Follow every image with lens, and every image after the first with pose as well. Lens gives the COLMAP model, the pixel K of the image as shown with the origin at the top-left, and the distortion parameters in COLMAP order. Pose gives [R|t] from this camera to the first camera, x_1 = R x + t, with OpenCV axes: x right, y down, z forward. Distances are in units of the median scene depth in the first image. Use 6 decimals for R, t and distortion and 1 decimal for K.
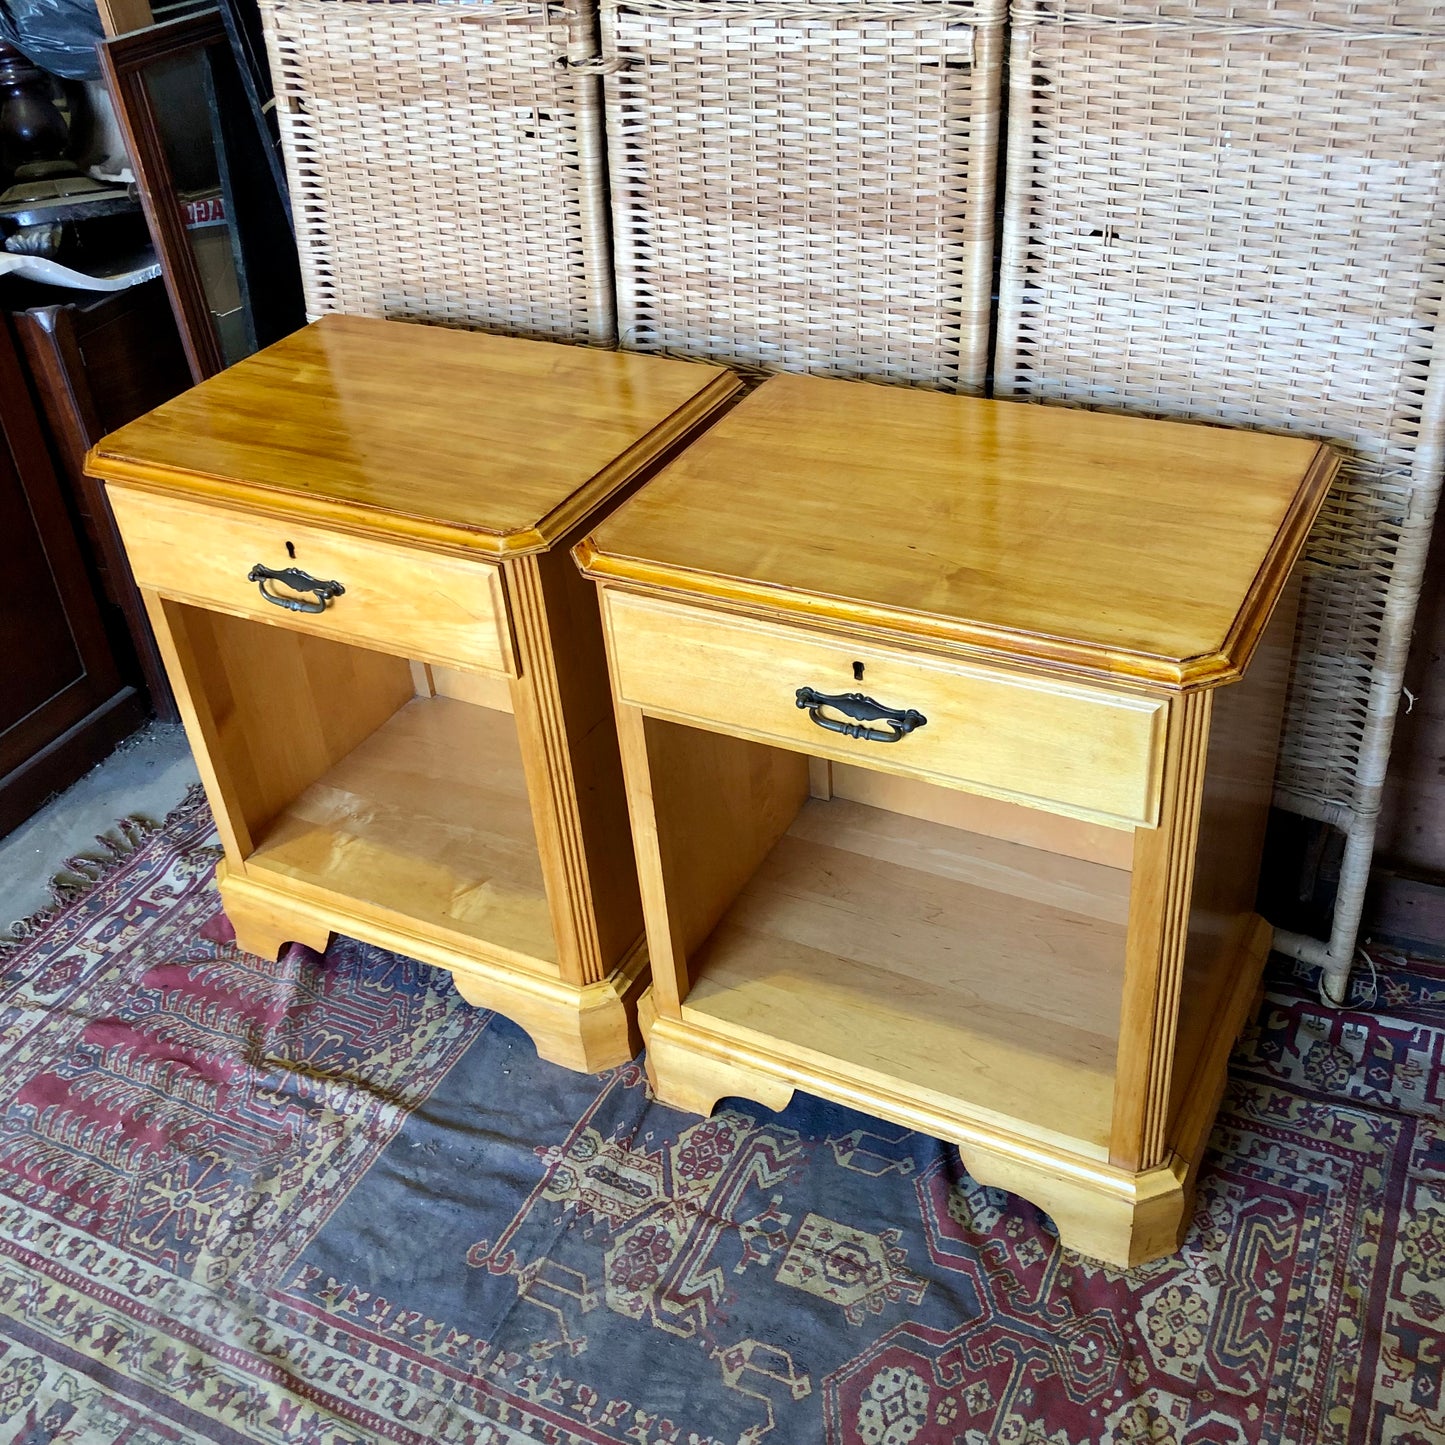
lens RADIAL K [[1596.1, 0, 705.4], [0, 1596.1, 696.6], [0, 0, 1]] dist [-0.000518, 0.000000]
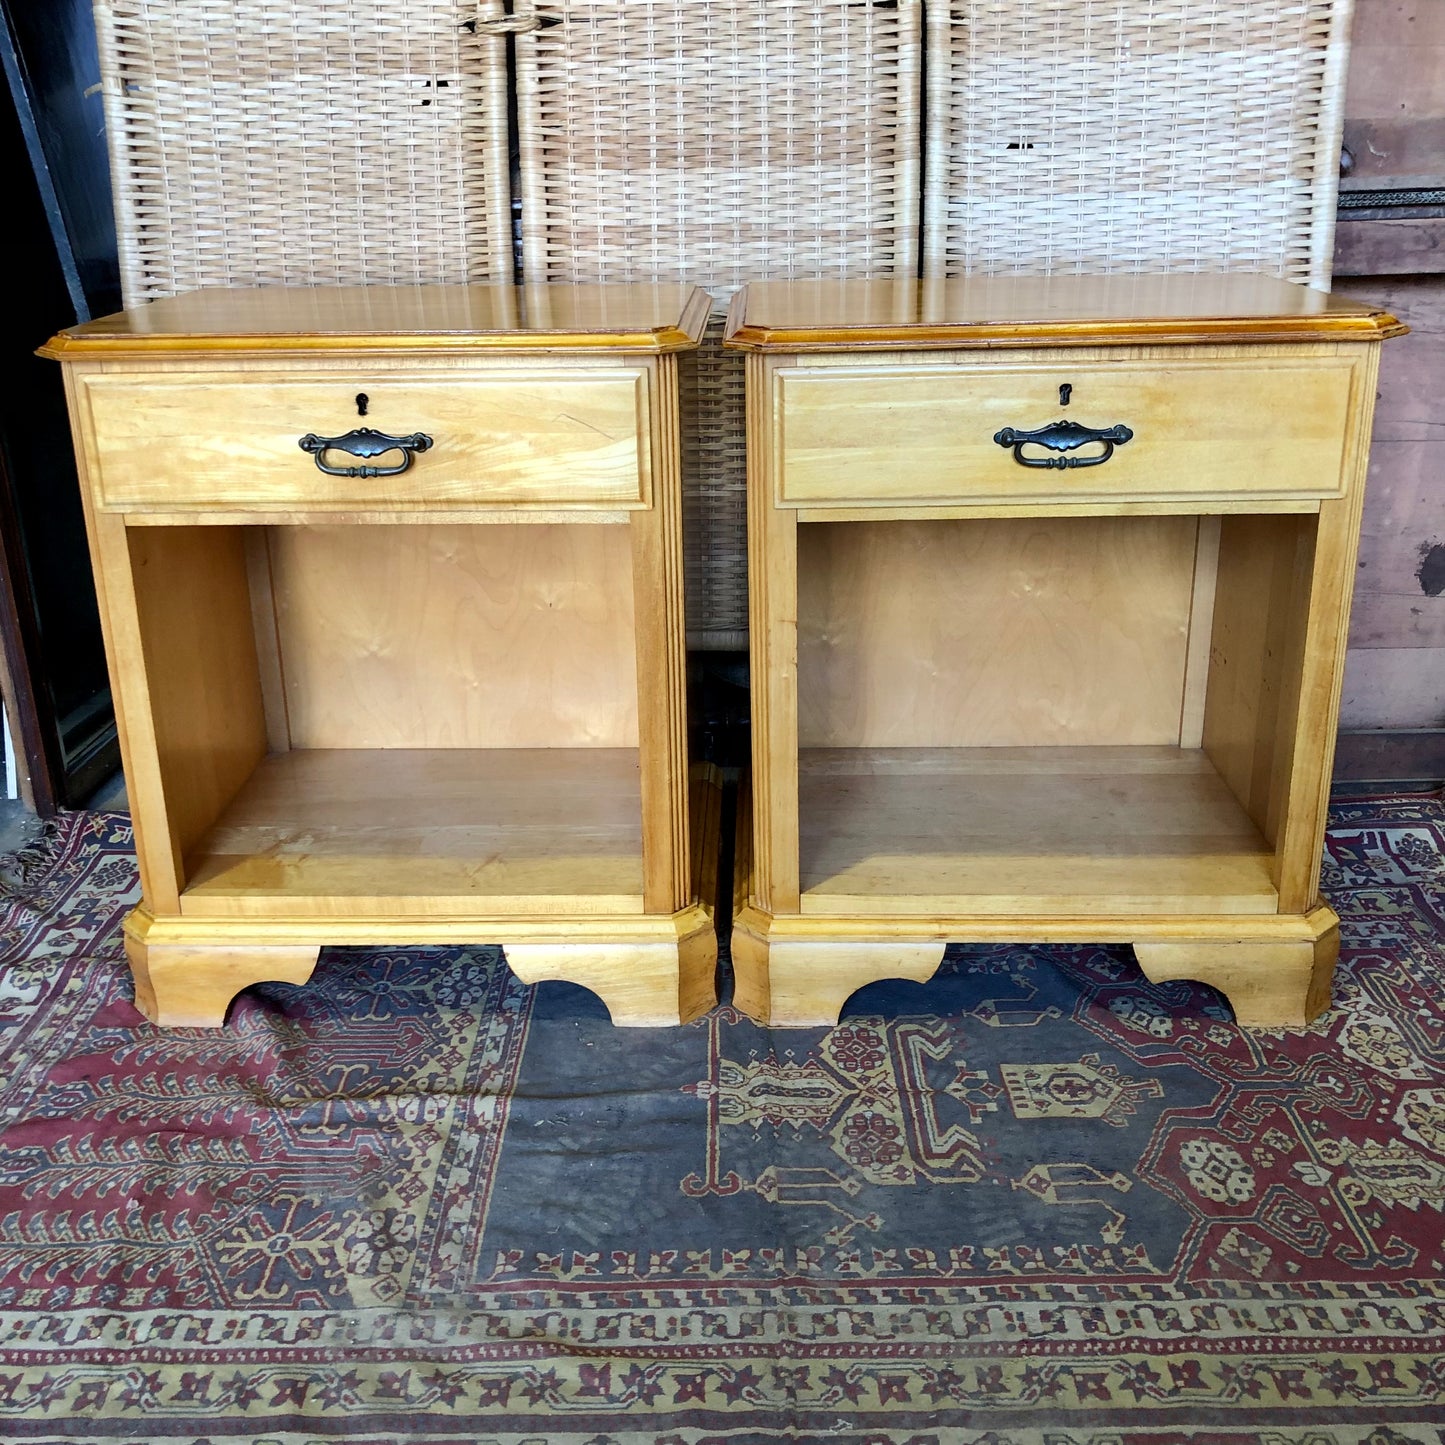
lens RADIAL K [[1596.1, 0, 707.7], [0, 1596.1, 693.2], [0, 0, 1]] dist [-0.000518, 0.000000]
pose [[0.894456, -0.089008, 0.438209, -0.460053], [0.202421, 0.954425, -0.219314, 0.275805], [-0.398716, 0.284869, 0.871708, 0.185908]]
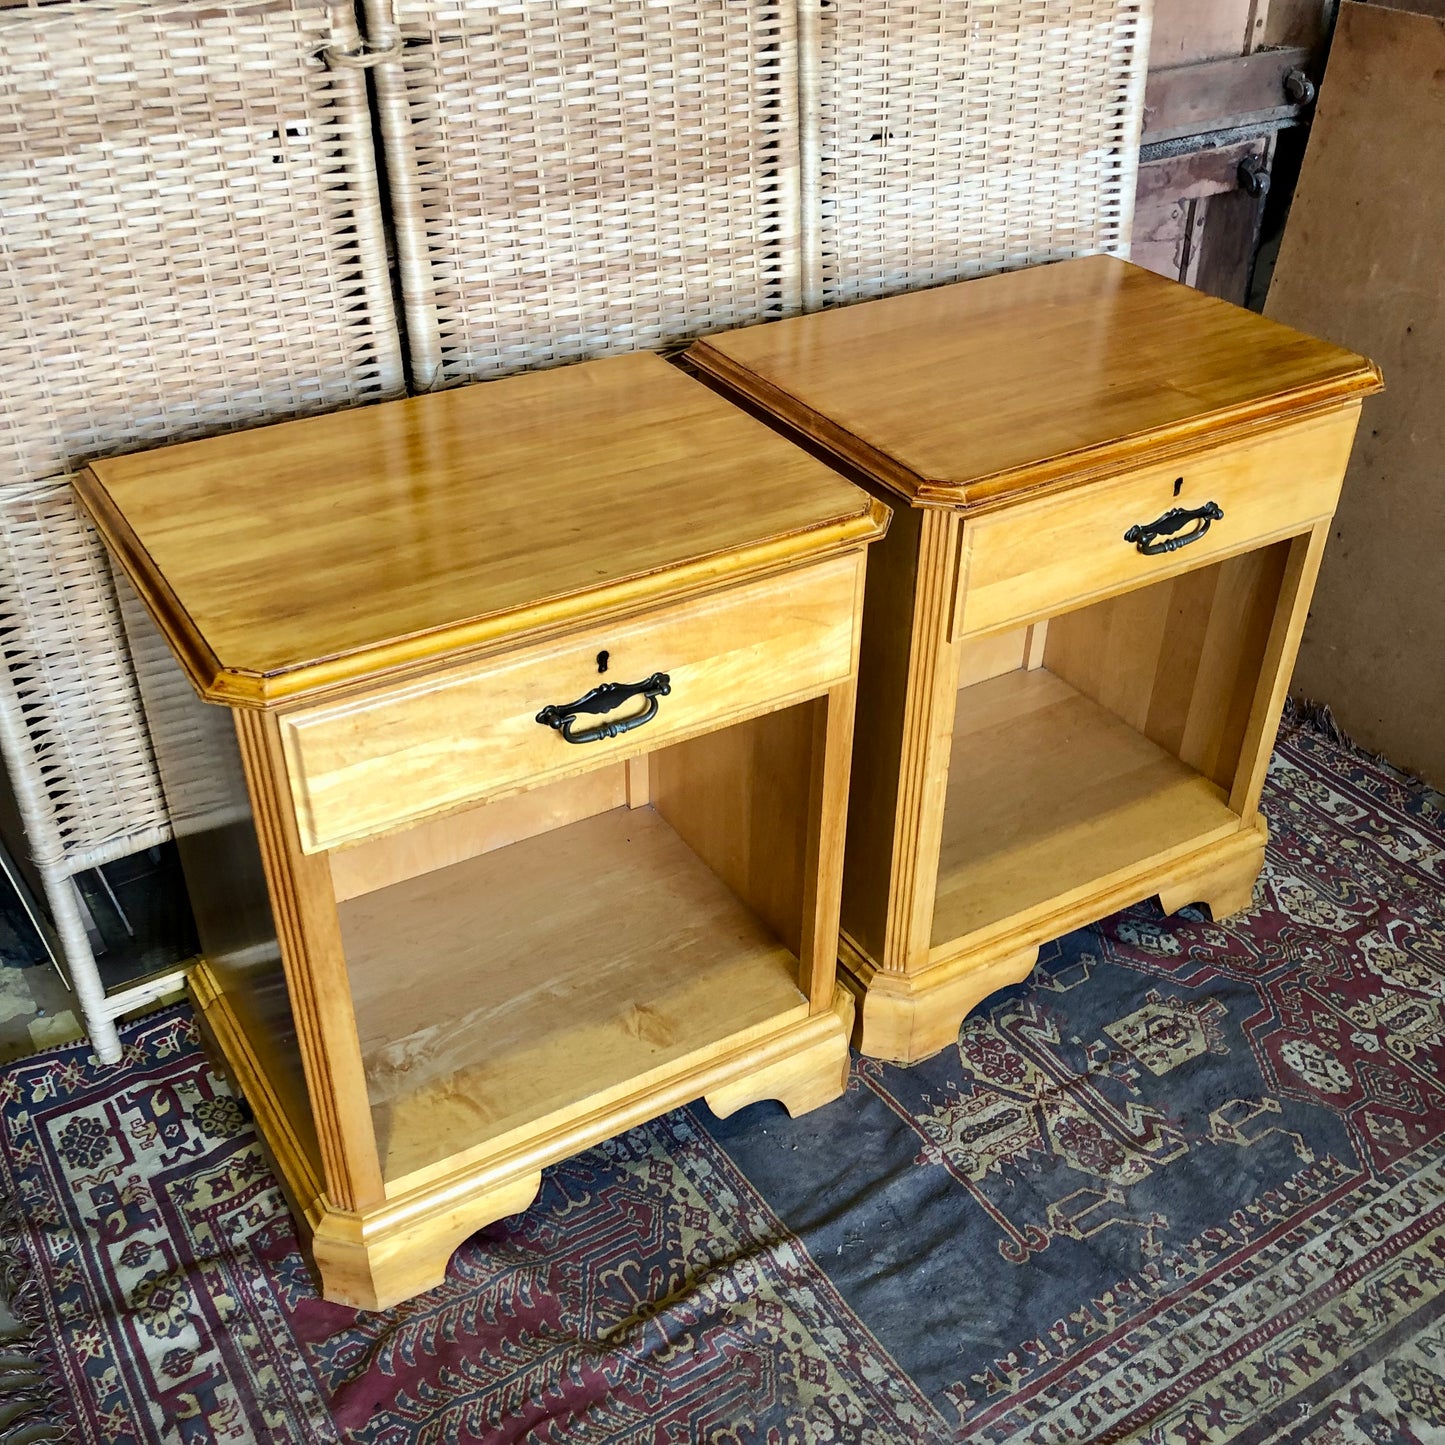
lens RADIAL K [[1596.1, 0, 714.9], [0, 1596.1, 786.7], [0, 0, 1]] dist [-0.000518, 0.000000]
pose [[0.504223, -0.434848, 0.746101, -0.790639], [0.438365, 0.873264, 0.212711, -0.168599], [-0.744040, 0.219811, 0.630942, 0.449216]]
